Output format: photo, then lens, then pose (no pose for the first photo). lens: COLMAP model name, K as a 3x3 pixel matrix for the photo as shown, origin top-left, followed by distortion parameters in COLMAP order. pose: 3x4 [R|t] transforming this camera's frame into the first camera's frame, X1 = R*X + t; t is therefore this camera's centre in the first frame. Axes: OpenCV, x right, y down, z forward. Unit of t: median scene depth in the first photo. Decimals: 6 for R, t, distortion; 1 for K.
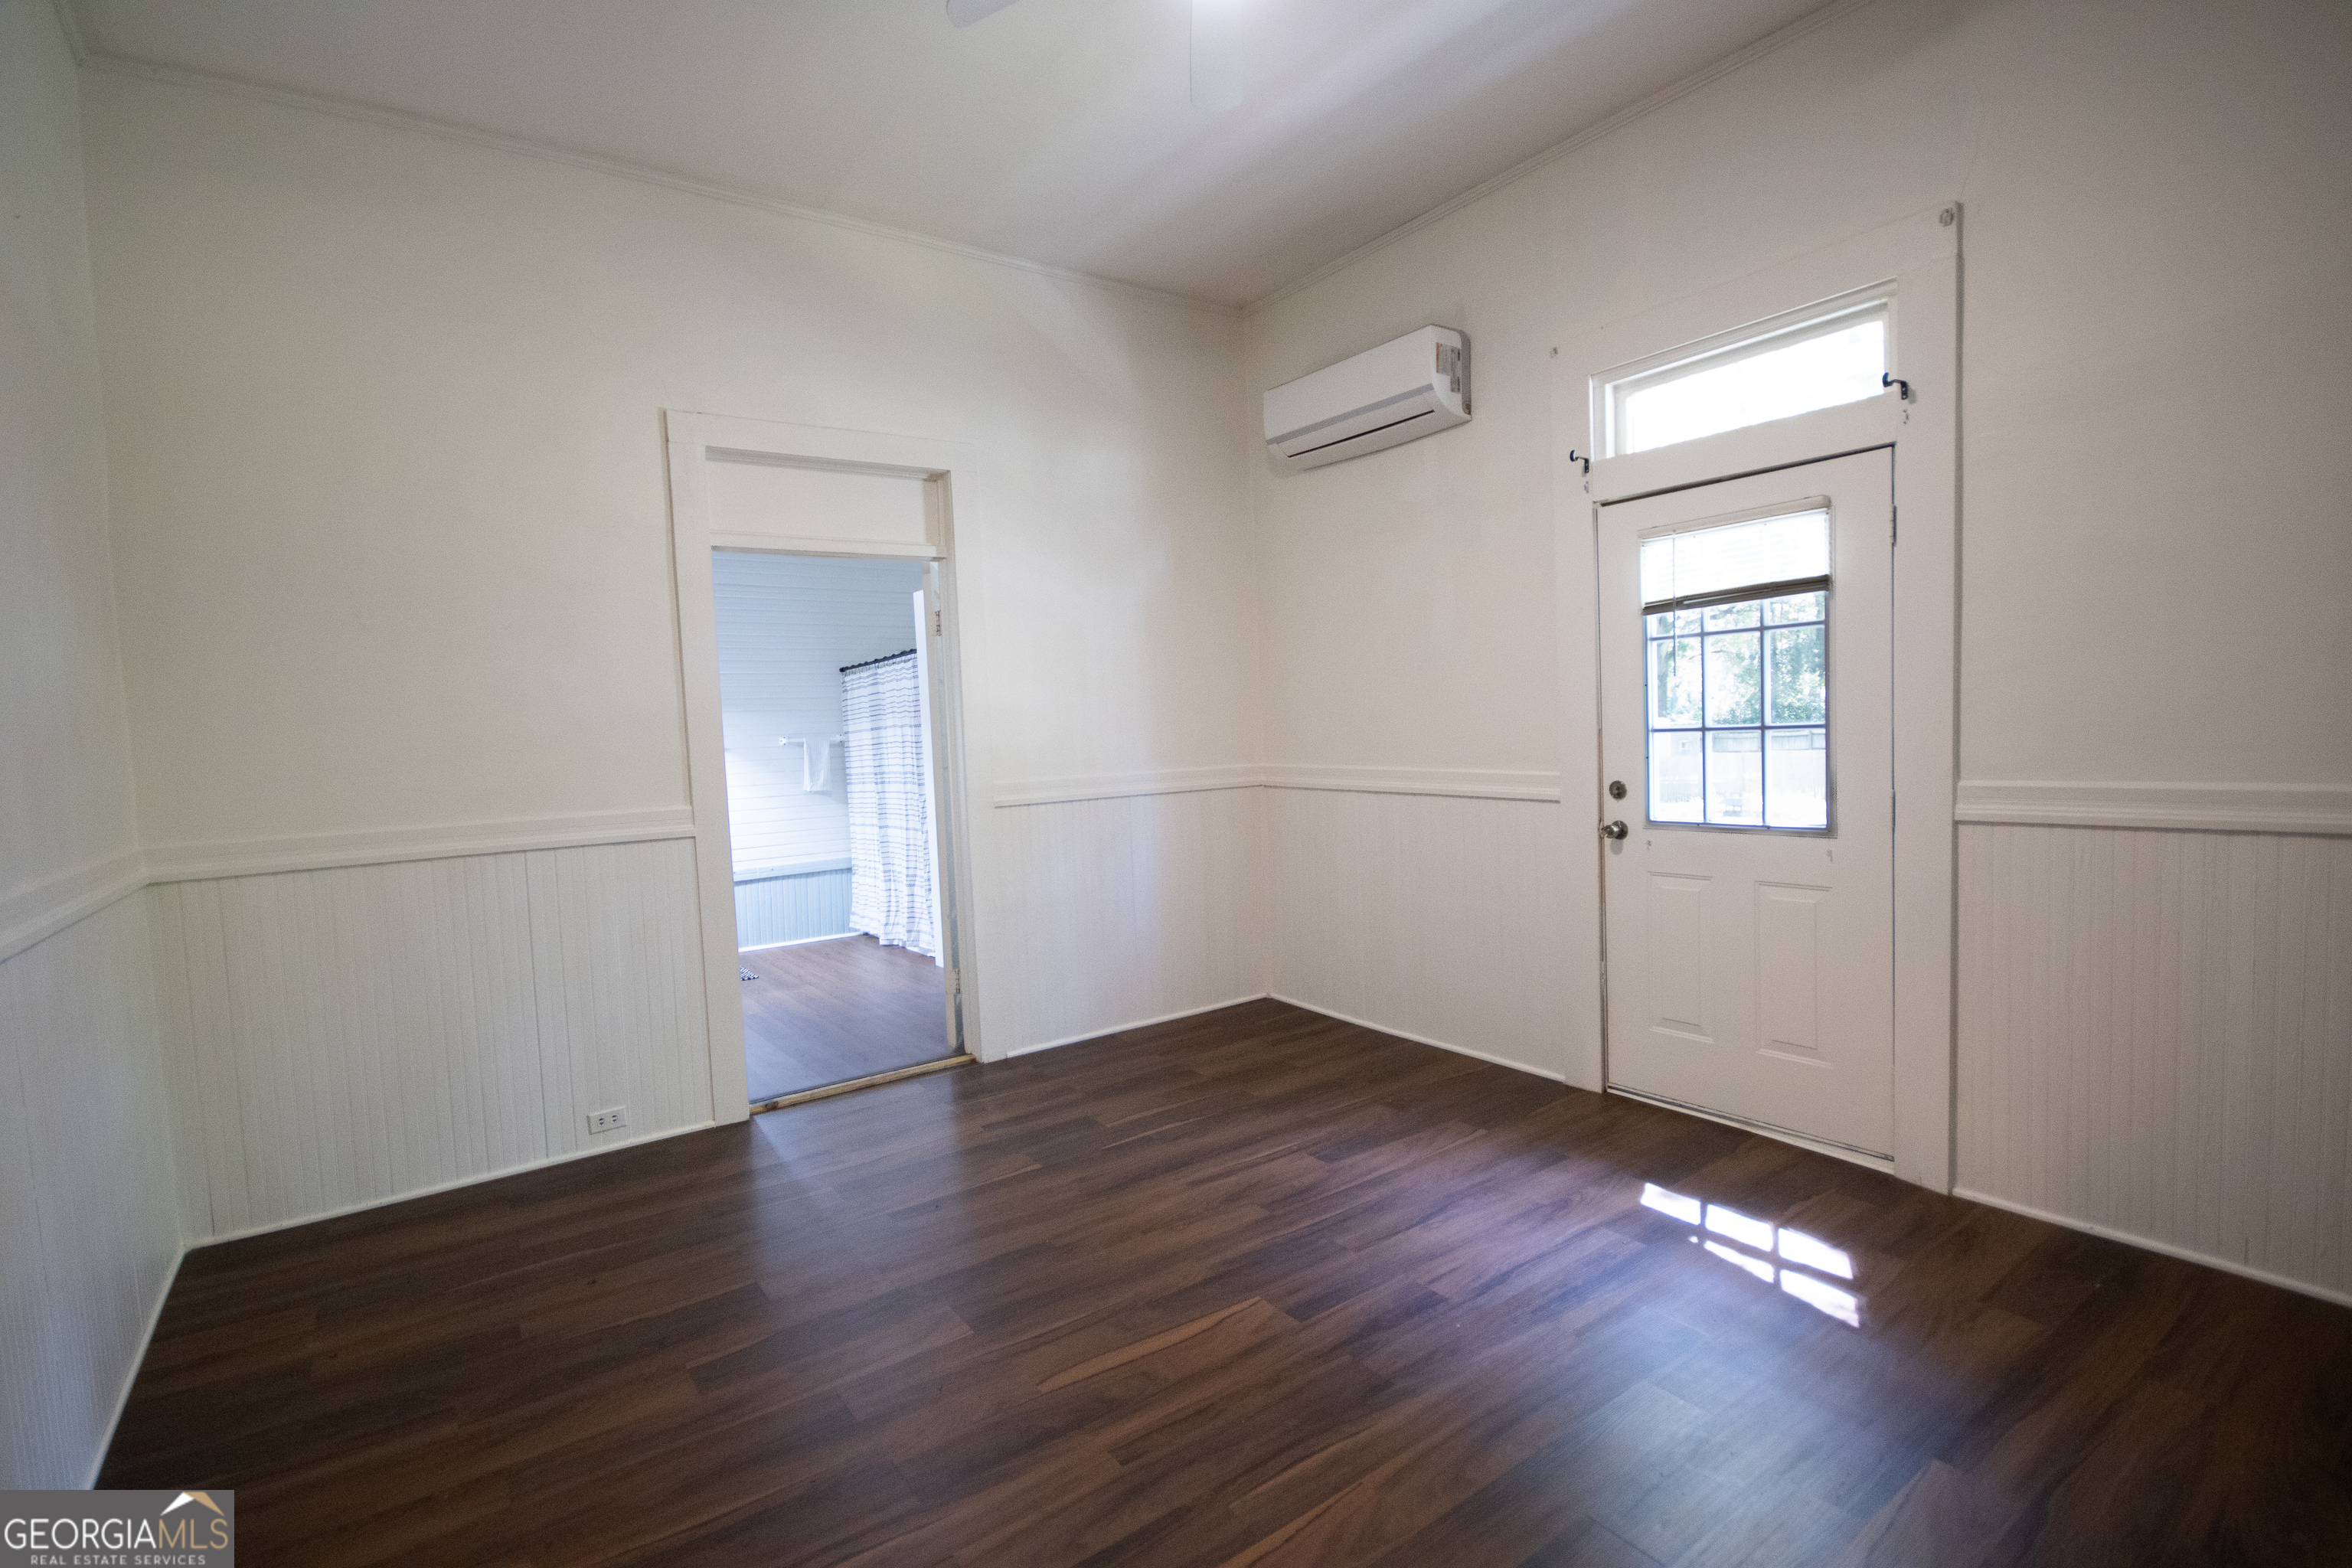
lens RADIAL K [[1094.1, 0, 1177.3], [0, 1094.1, 740.3], [0, 0, 1]] dist [-0.000481, -0.000225]
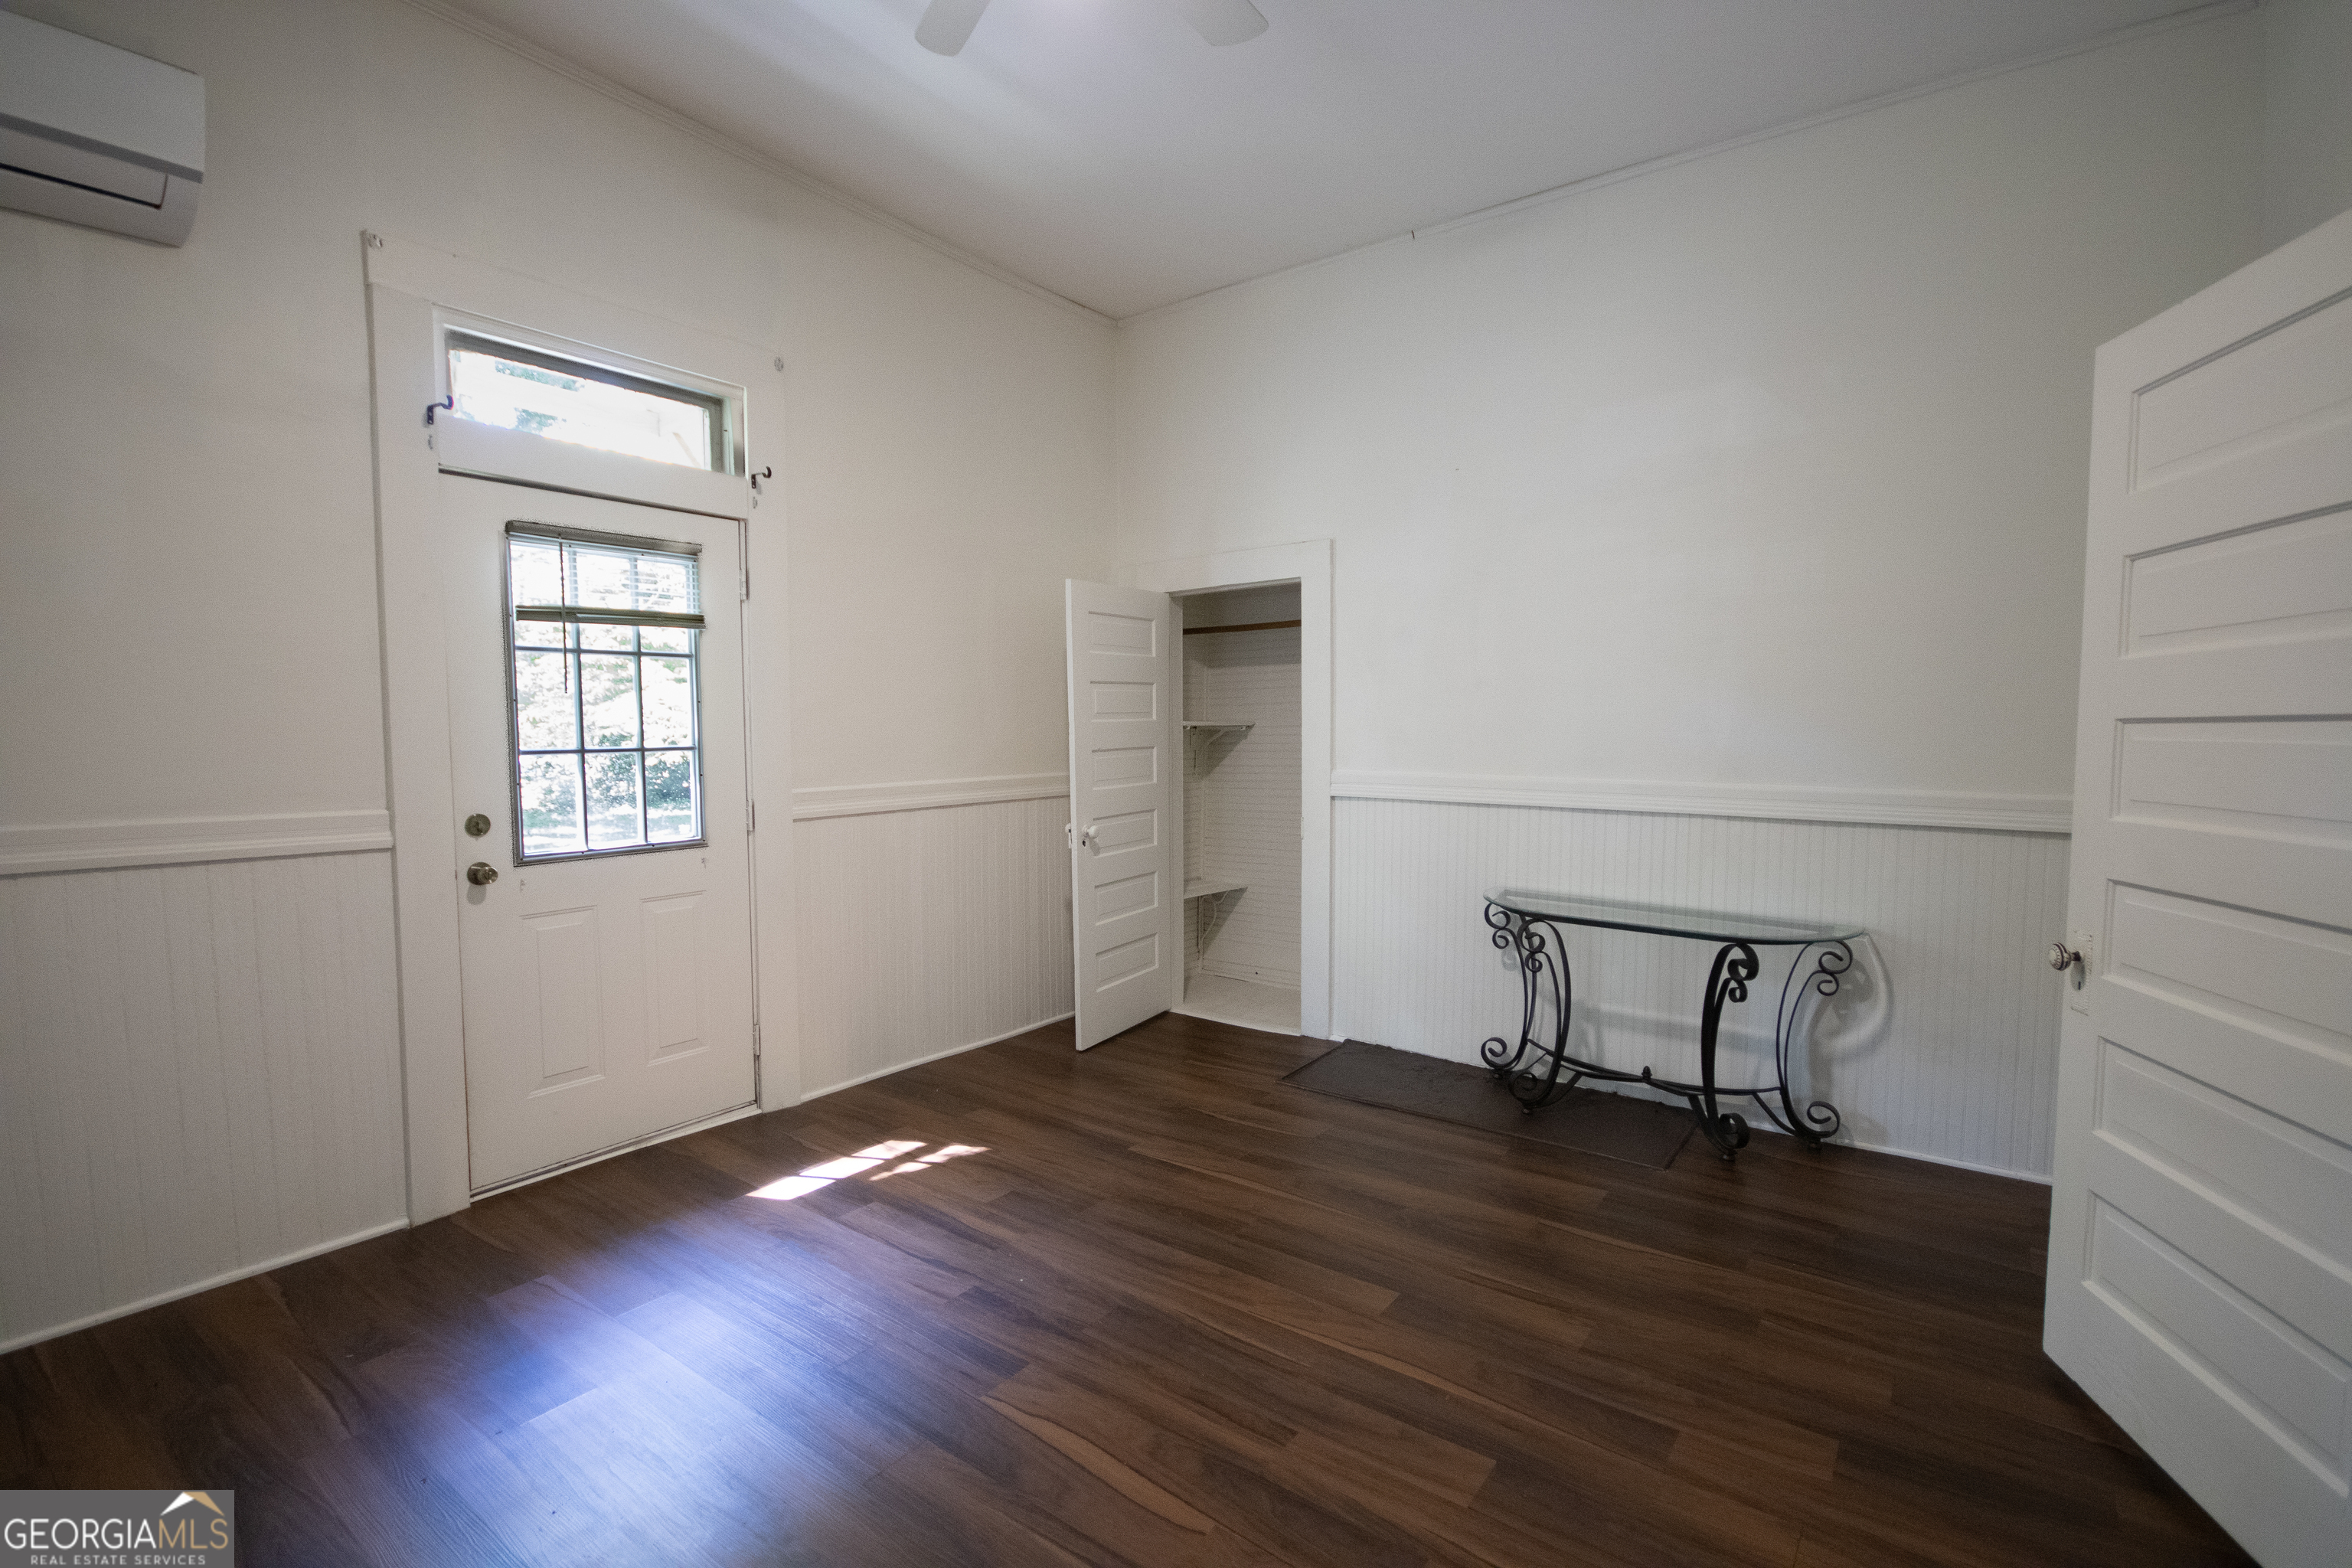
lens RADIAL K [[1094.1, 0, 1177.3], [0, 1094.1, 740.3], [0, 0, 1]] dist [-0.000481, -0.000225]
pose [[-0.314635, 0.023041, 0.948933, -0.635016], [0.025838, 0.999543, -0.015703, 0.009436], [-0.948861, 0.019578, -0.315087, 0.886523]]
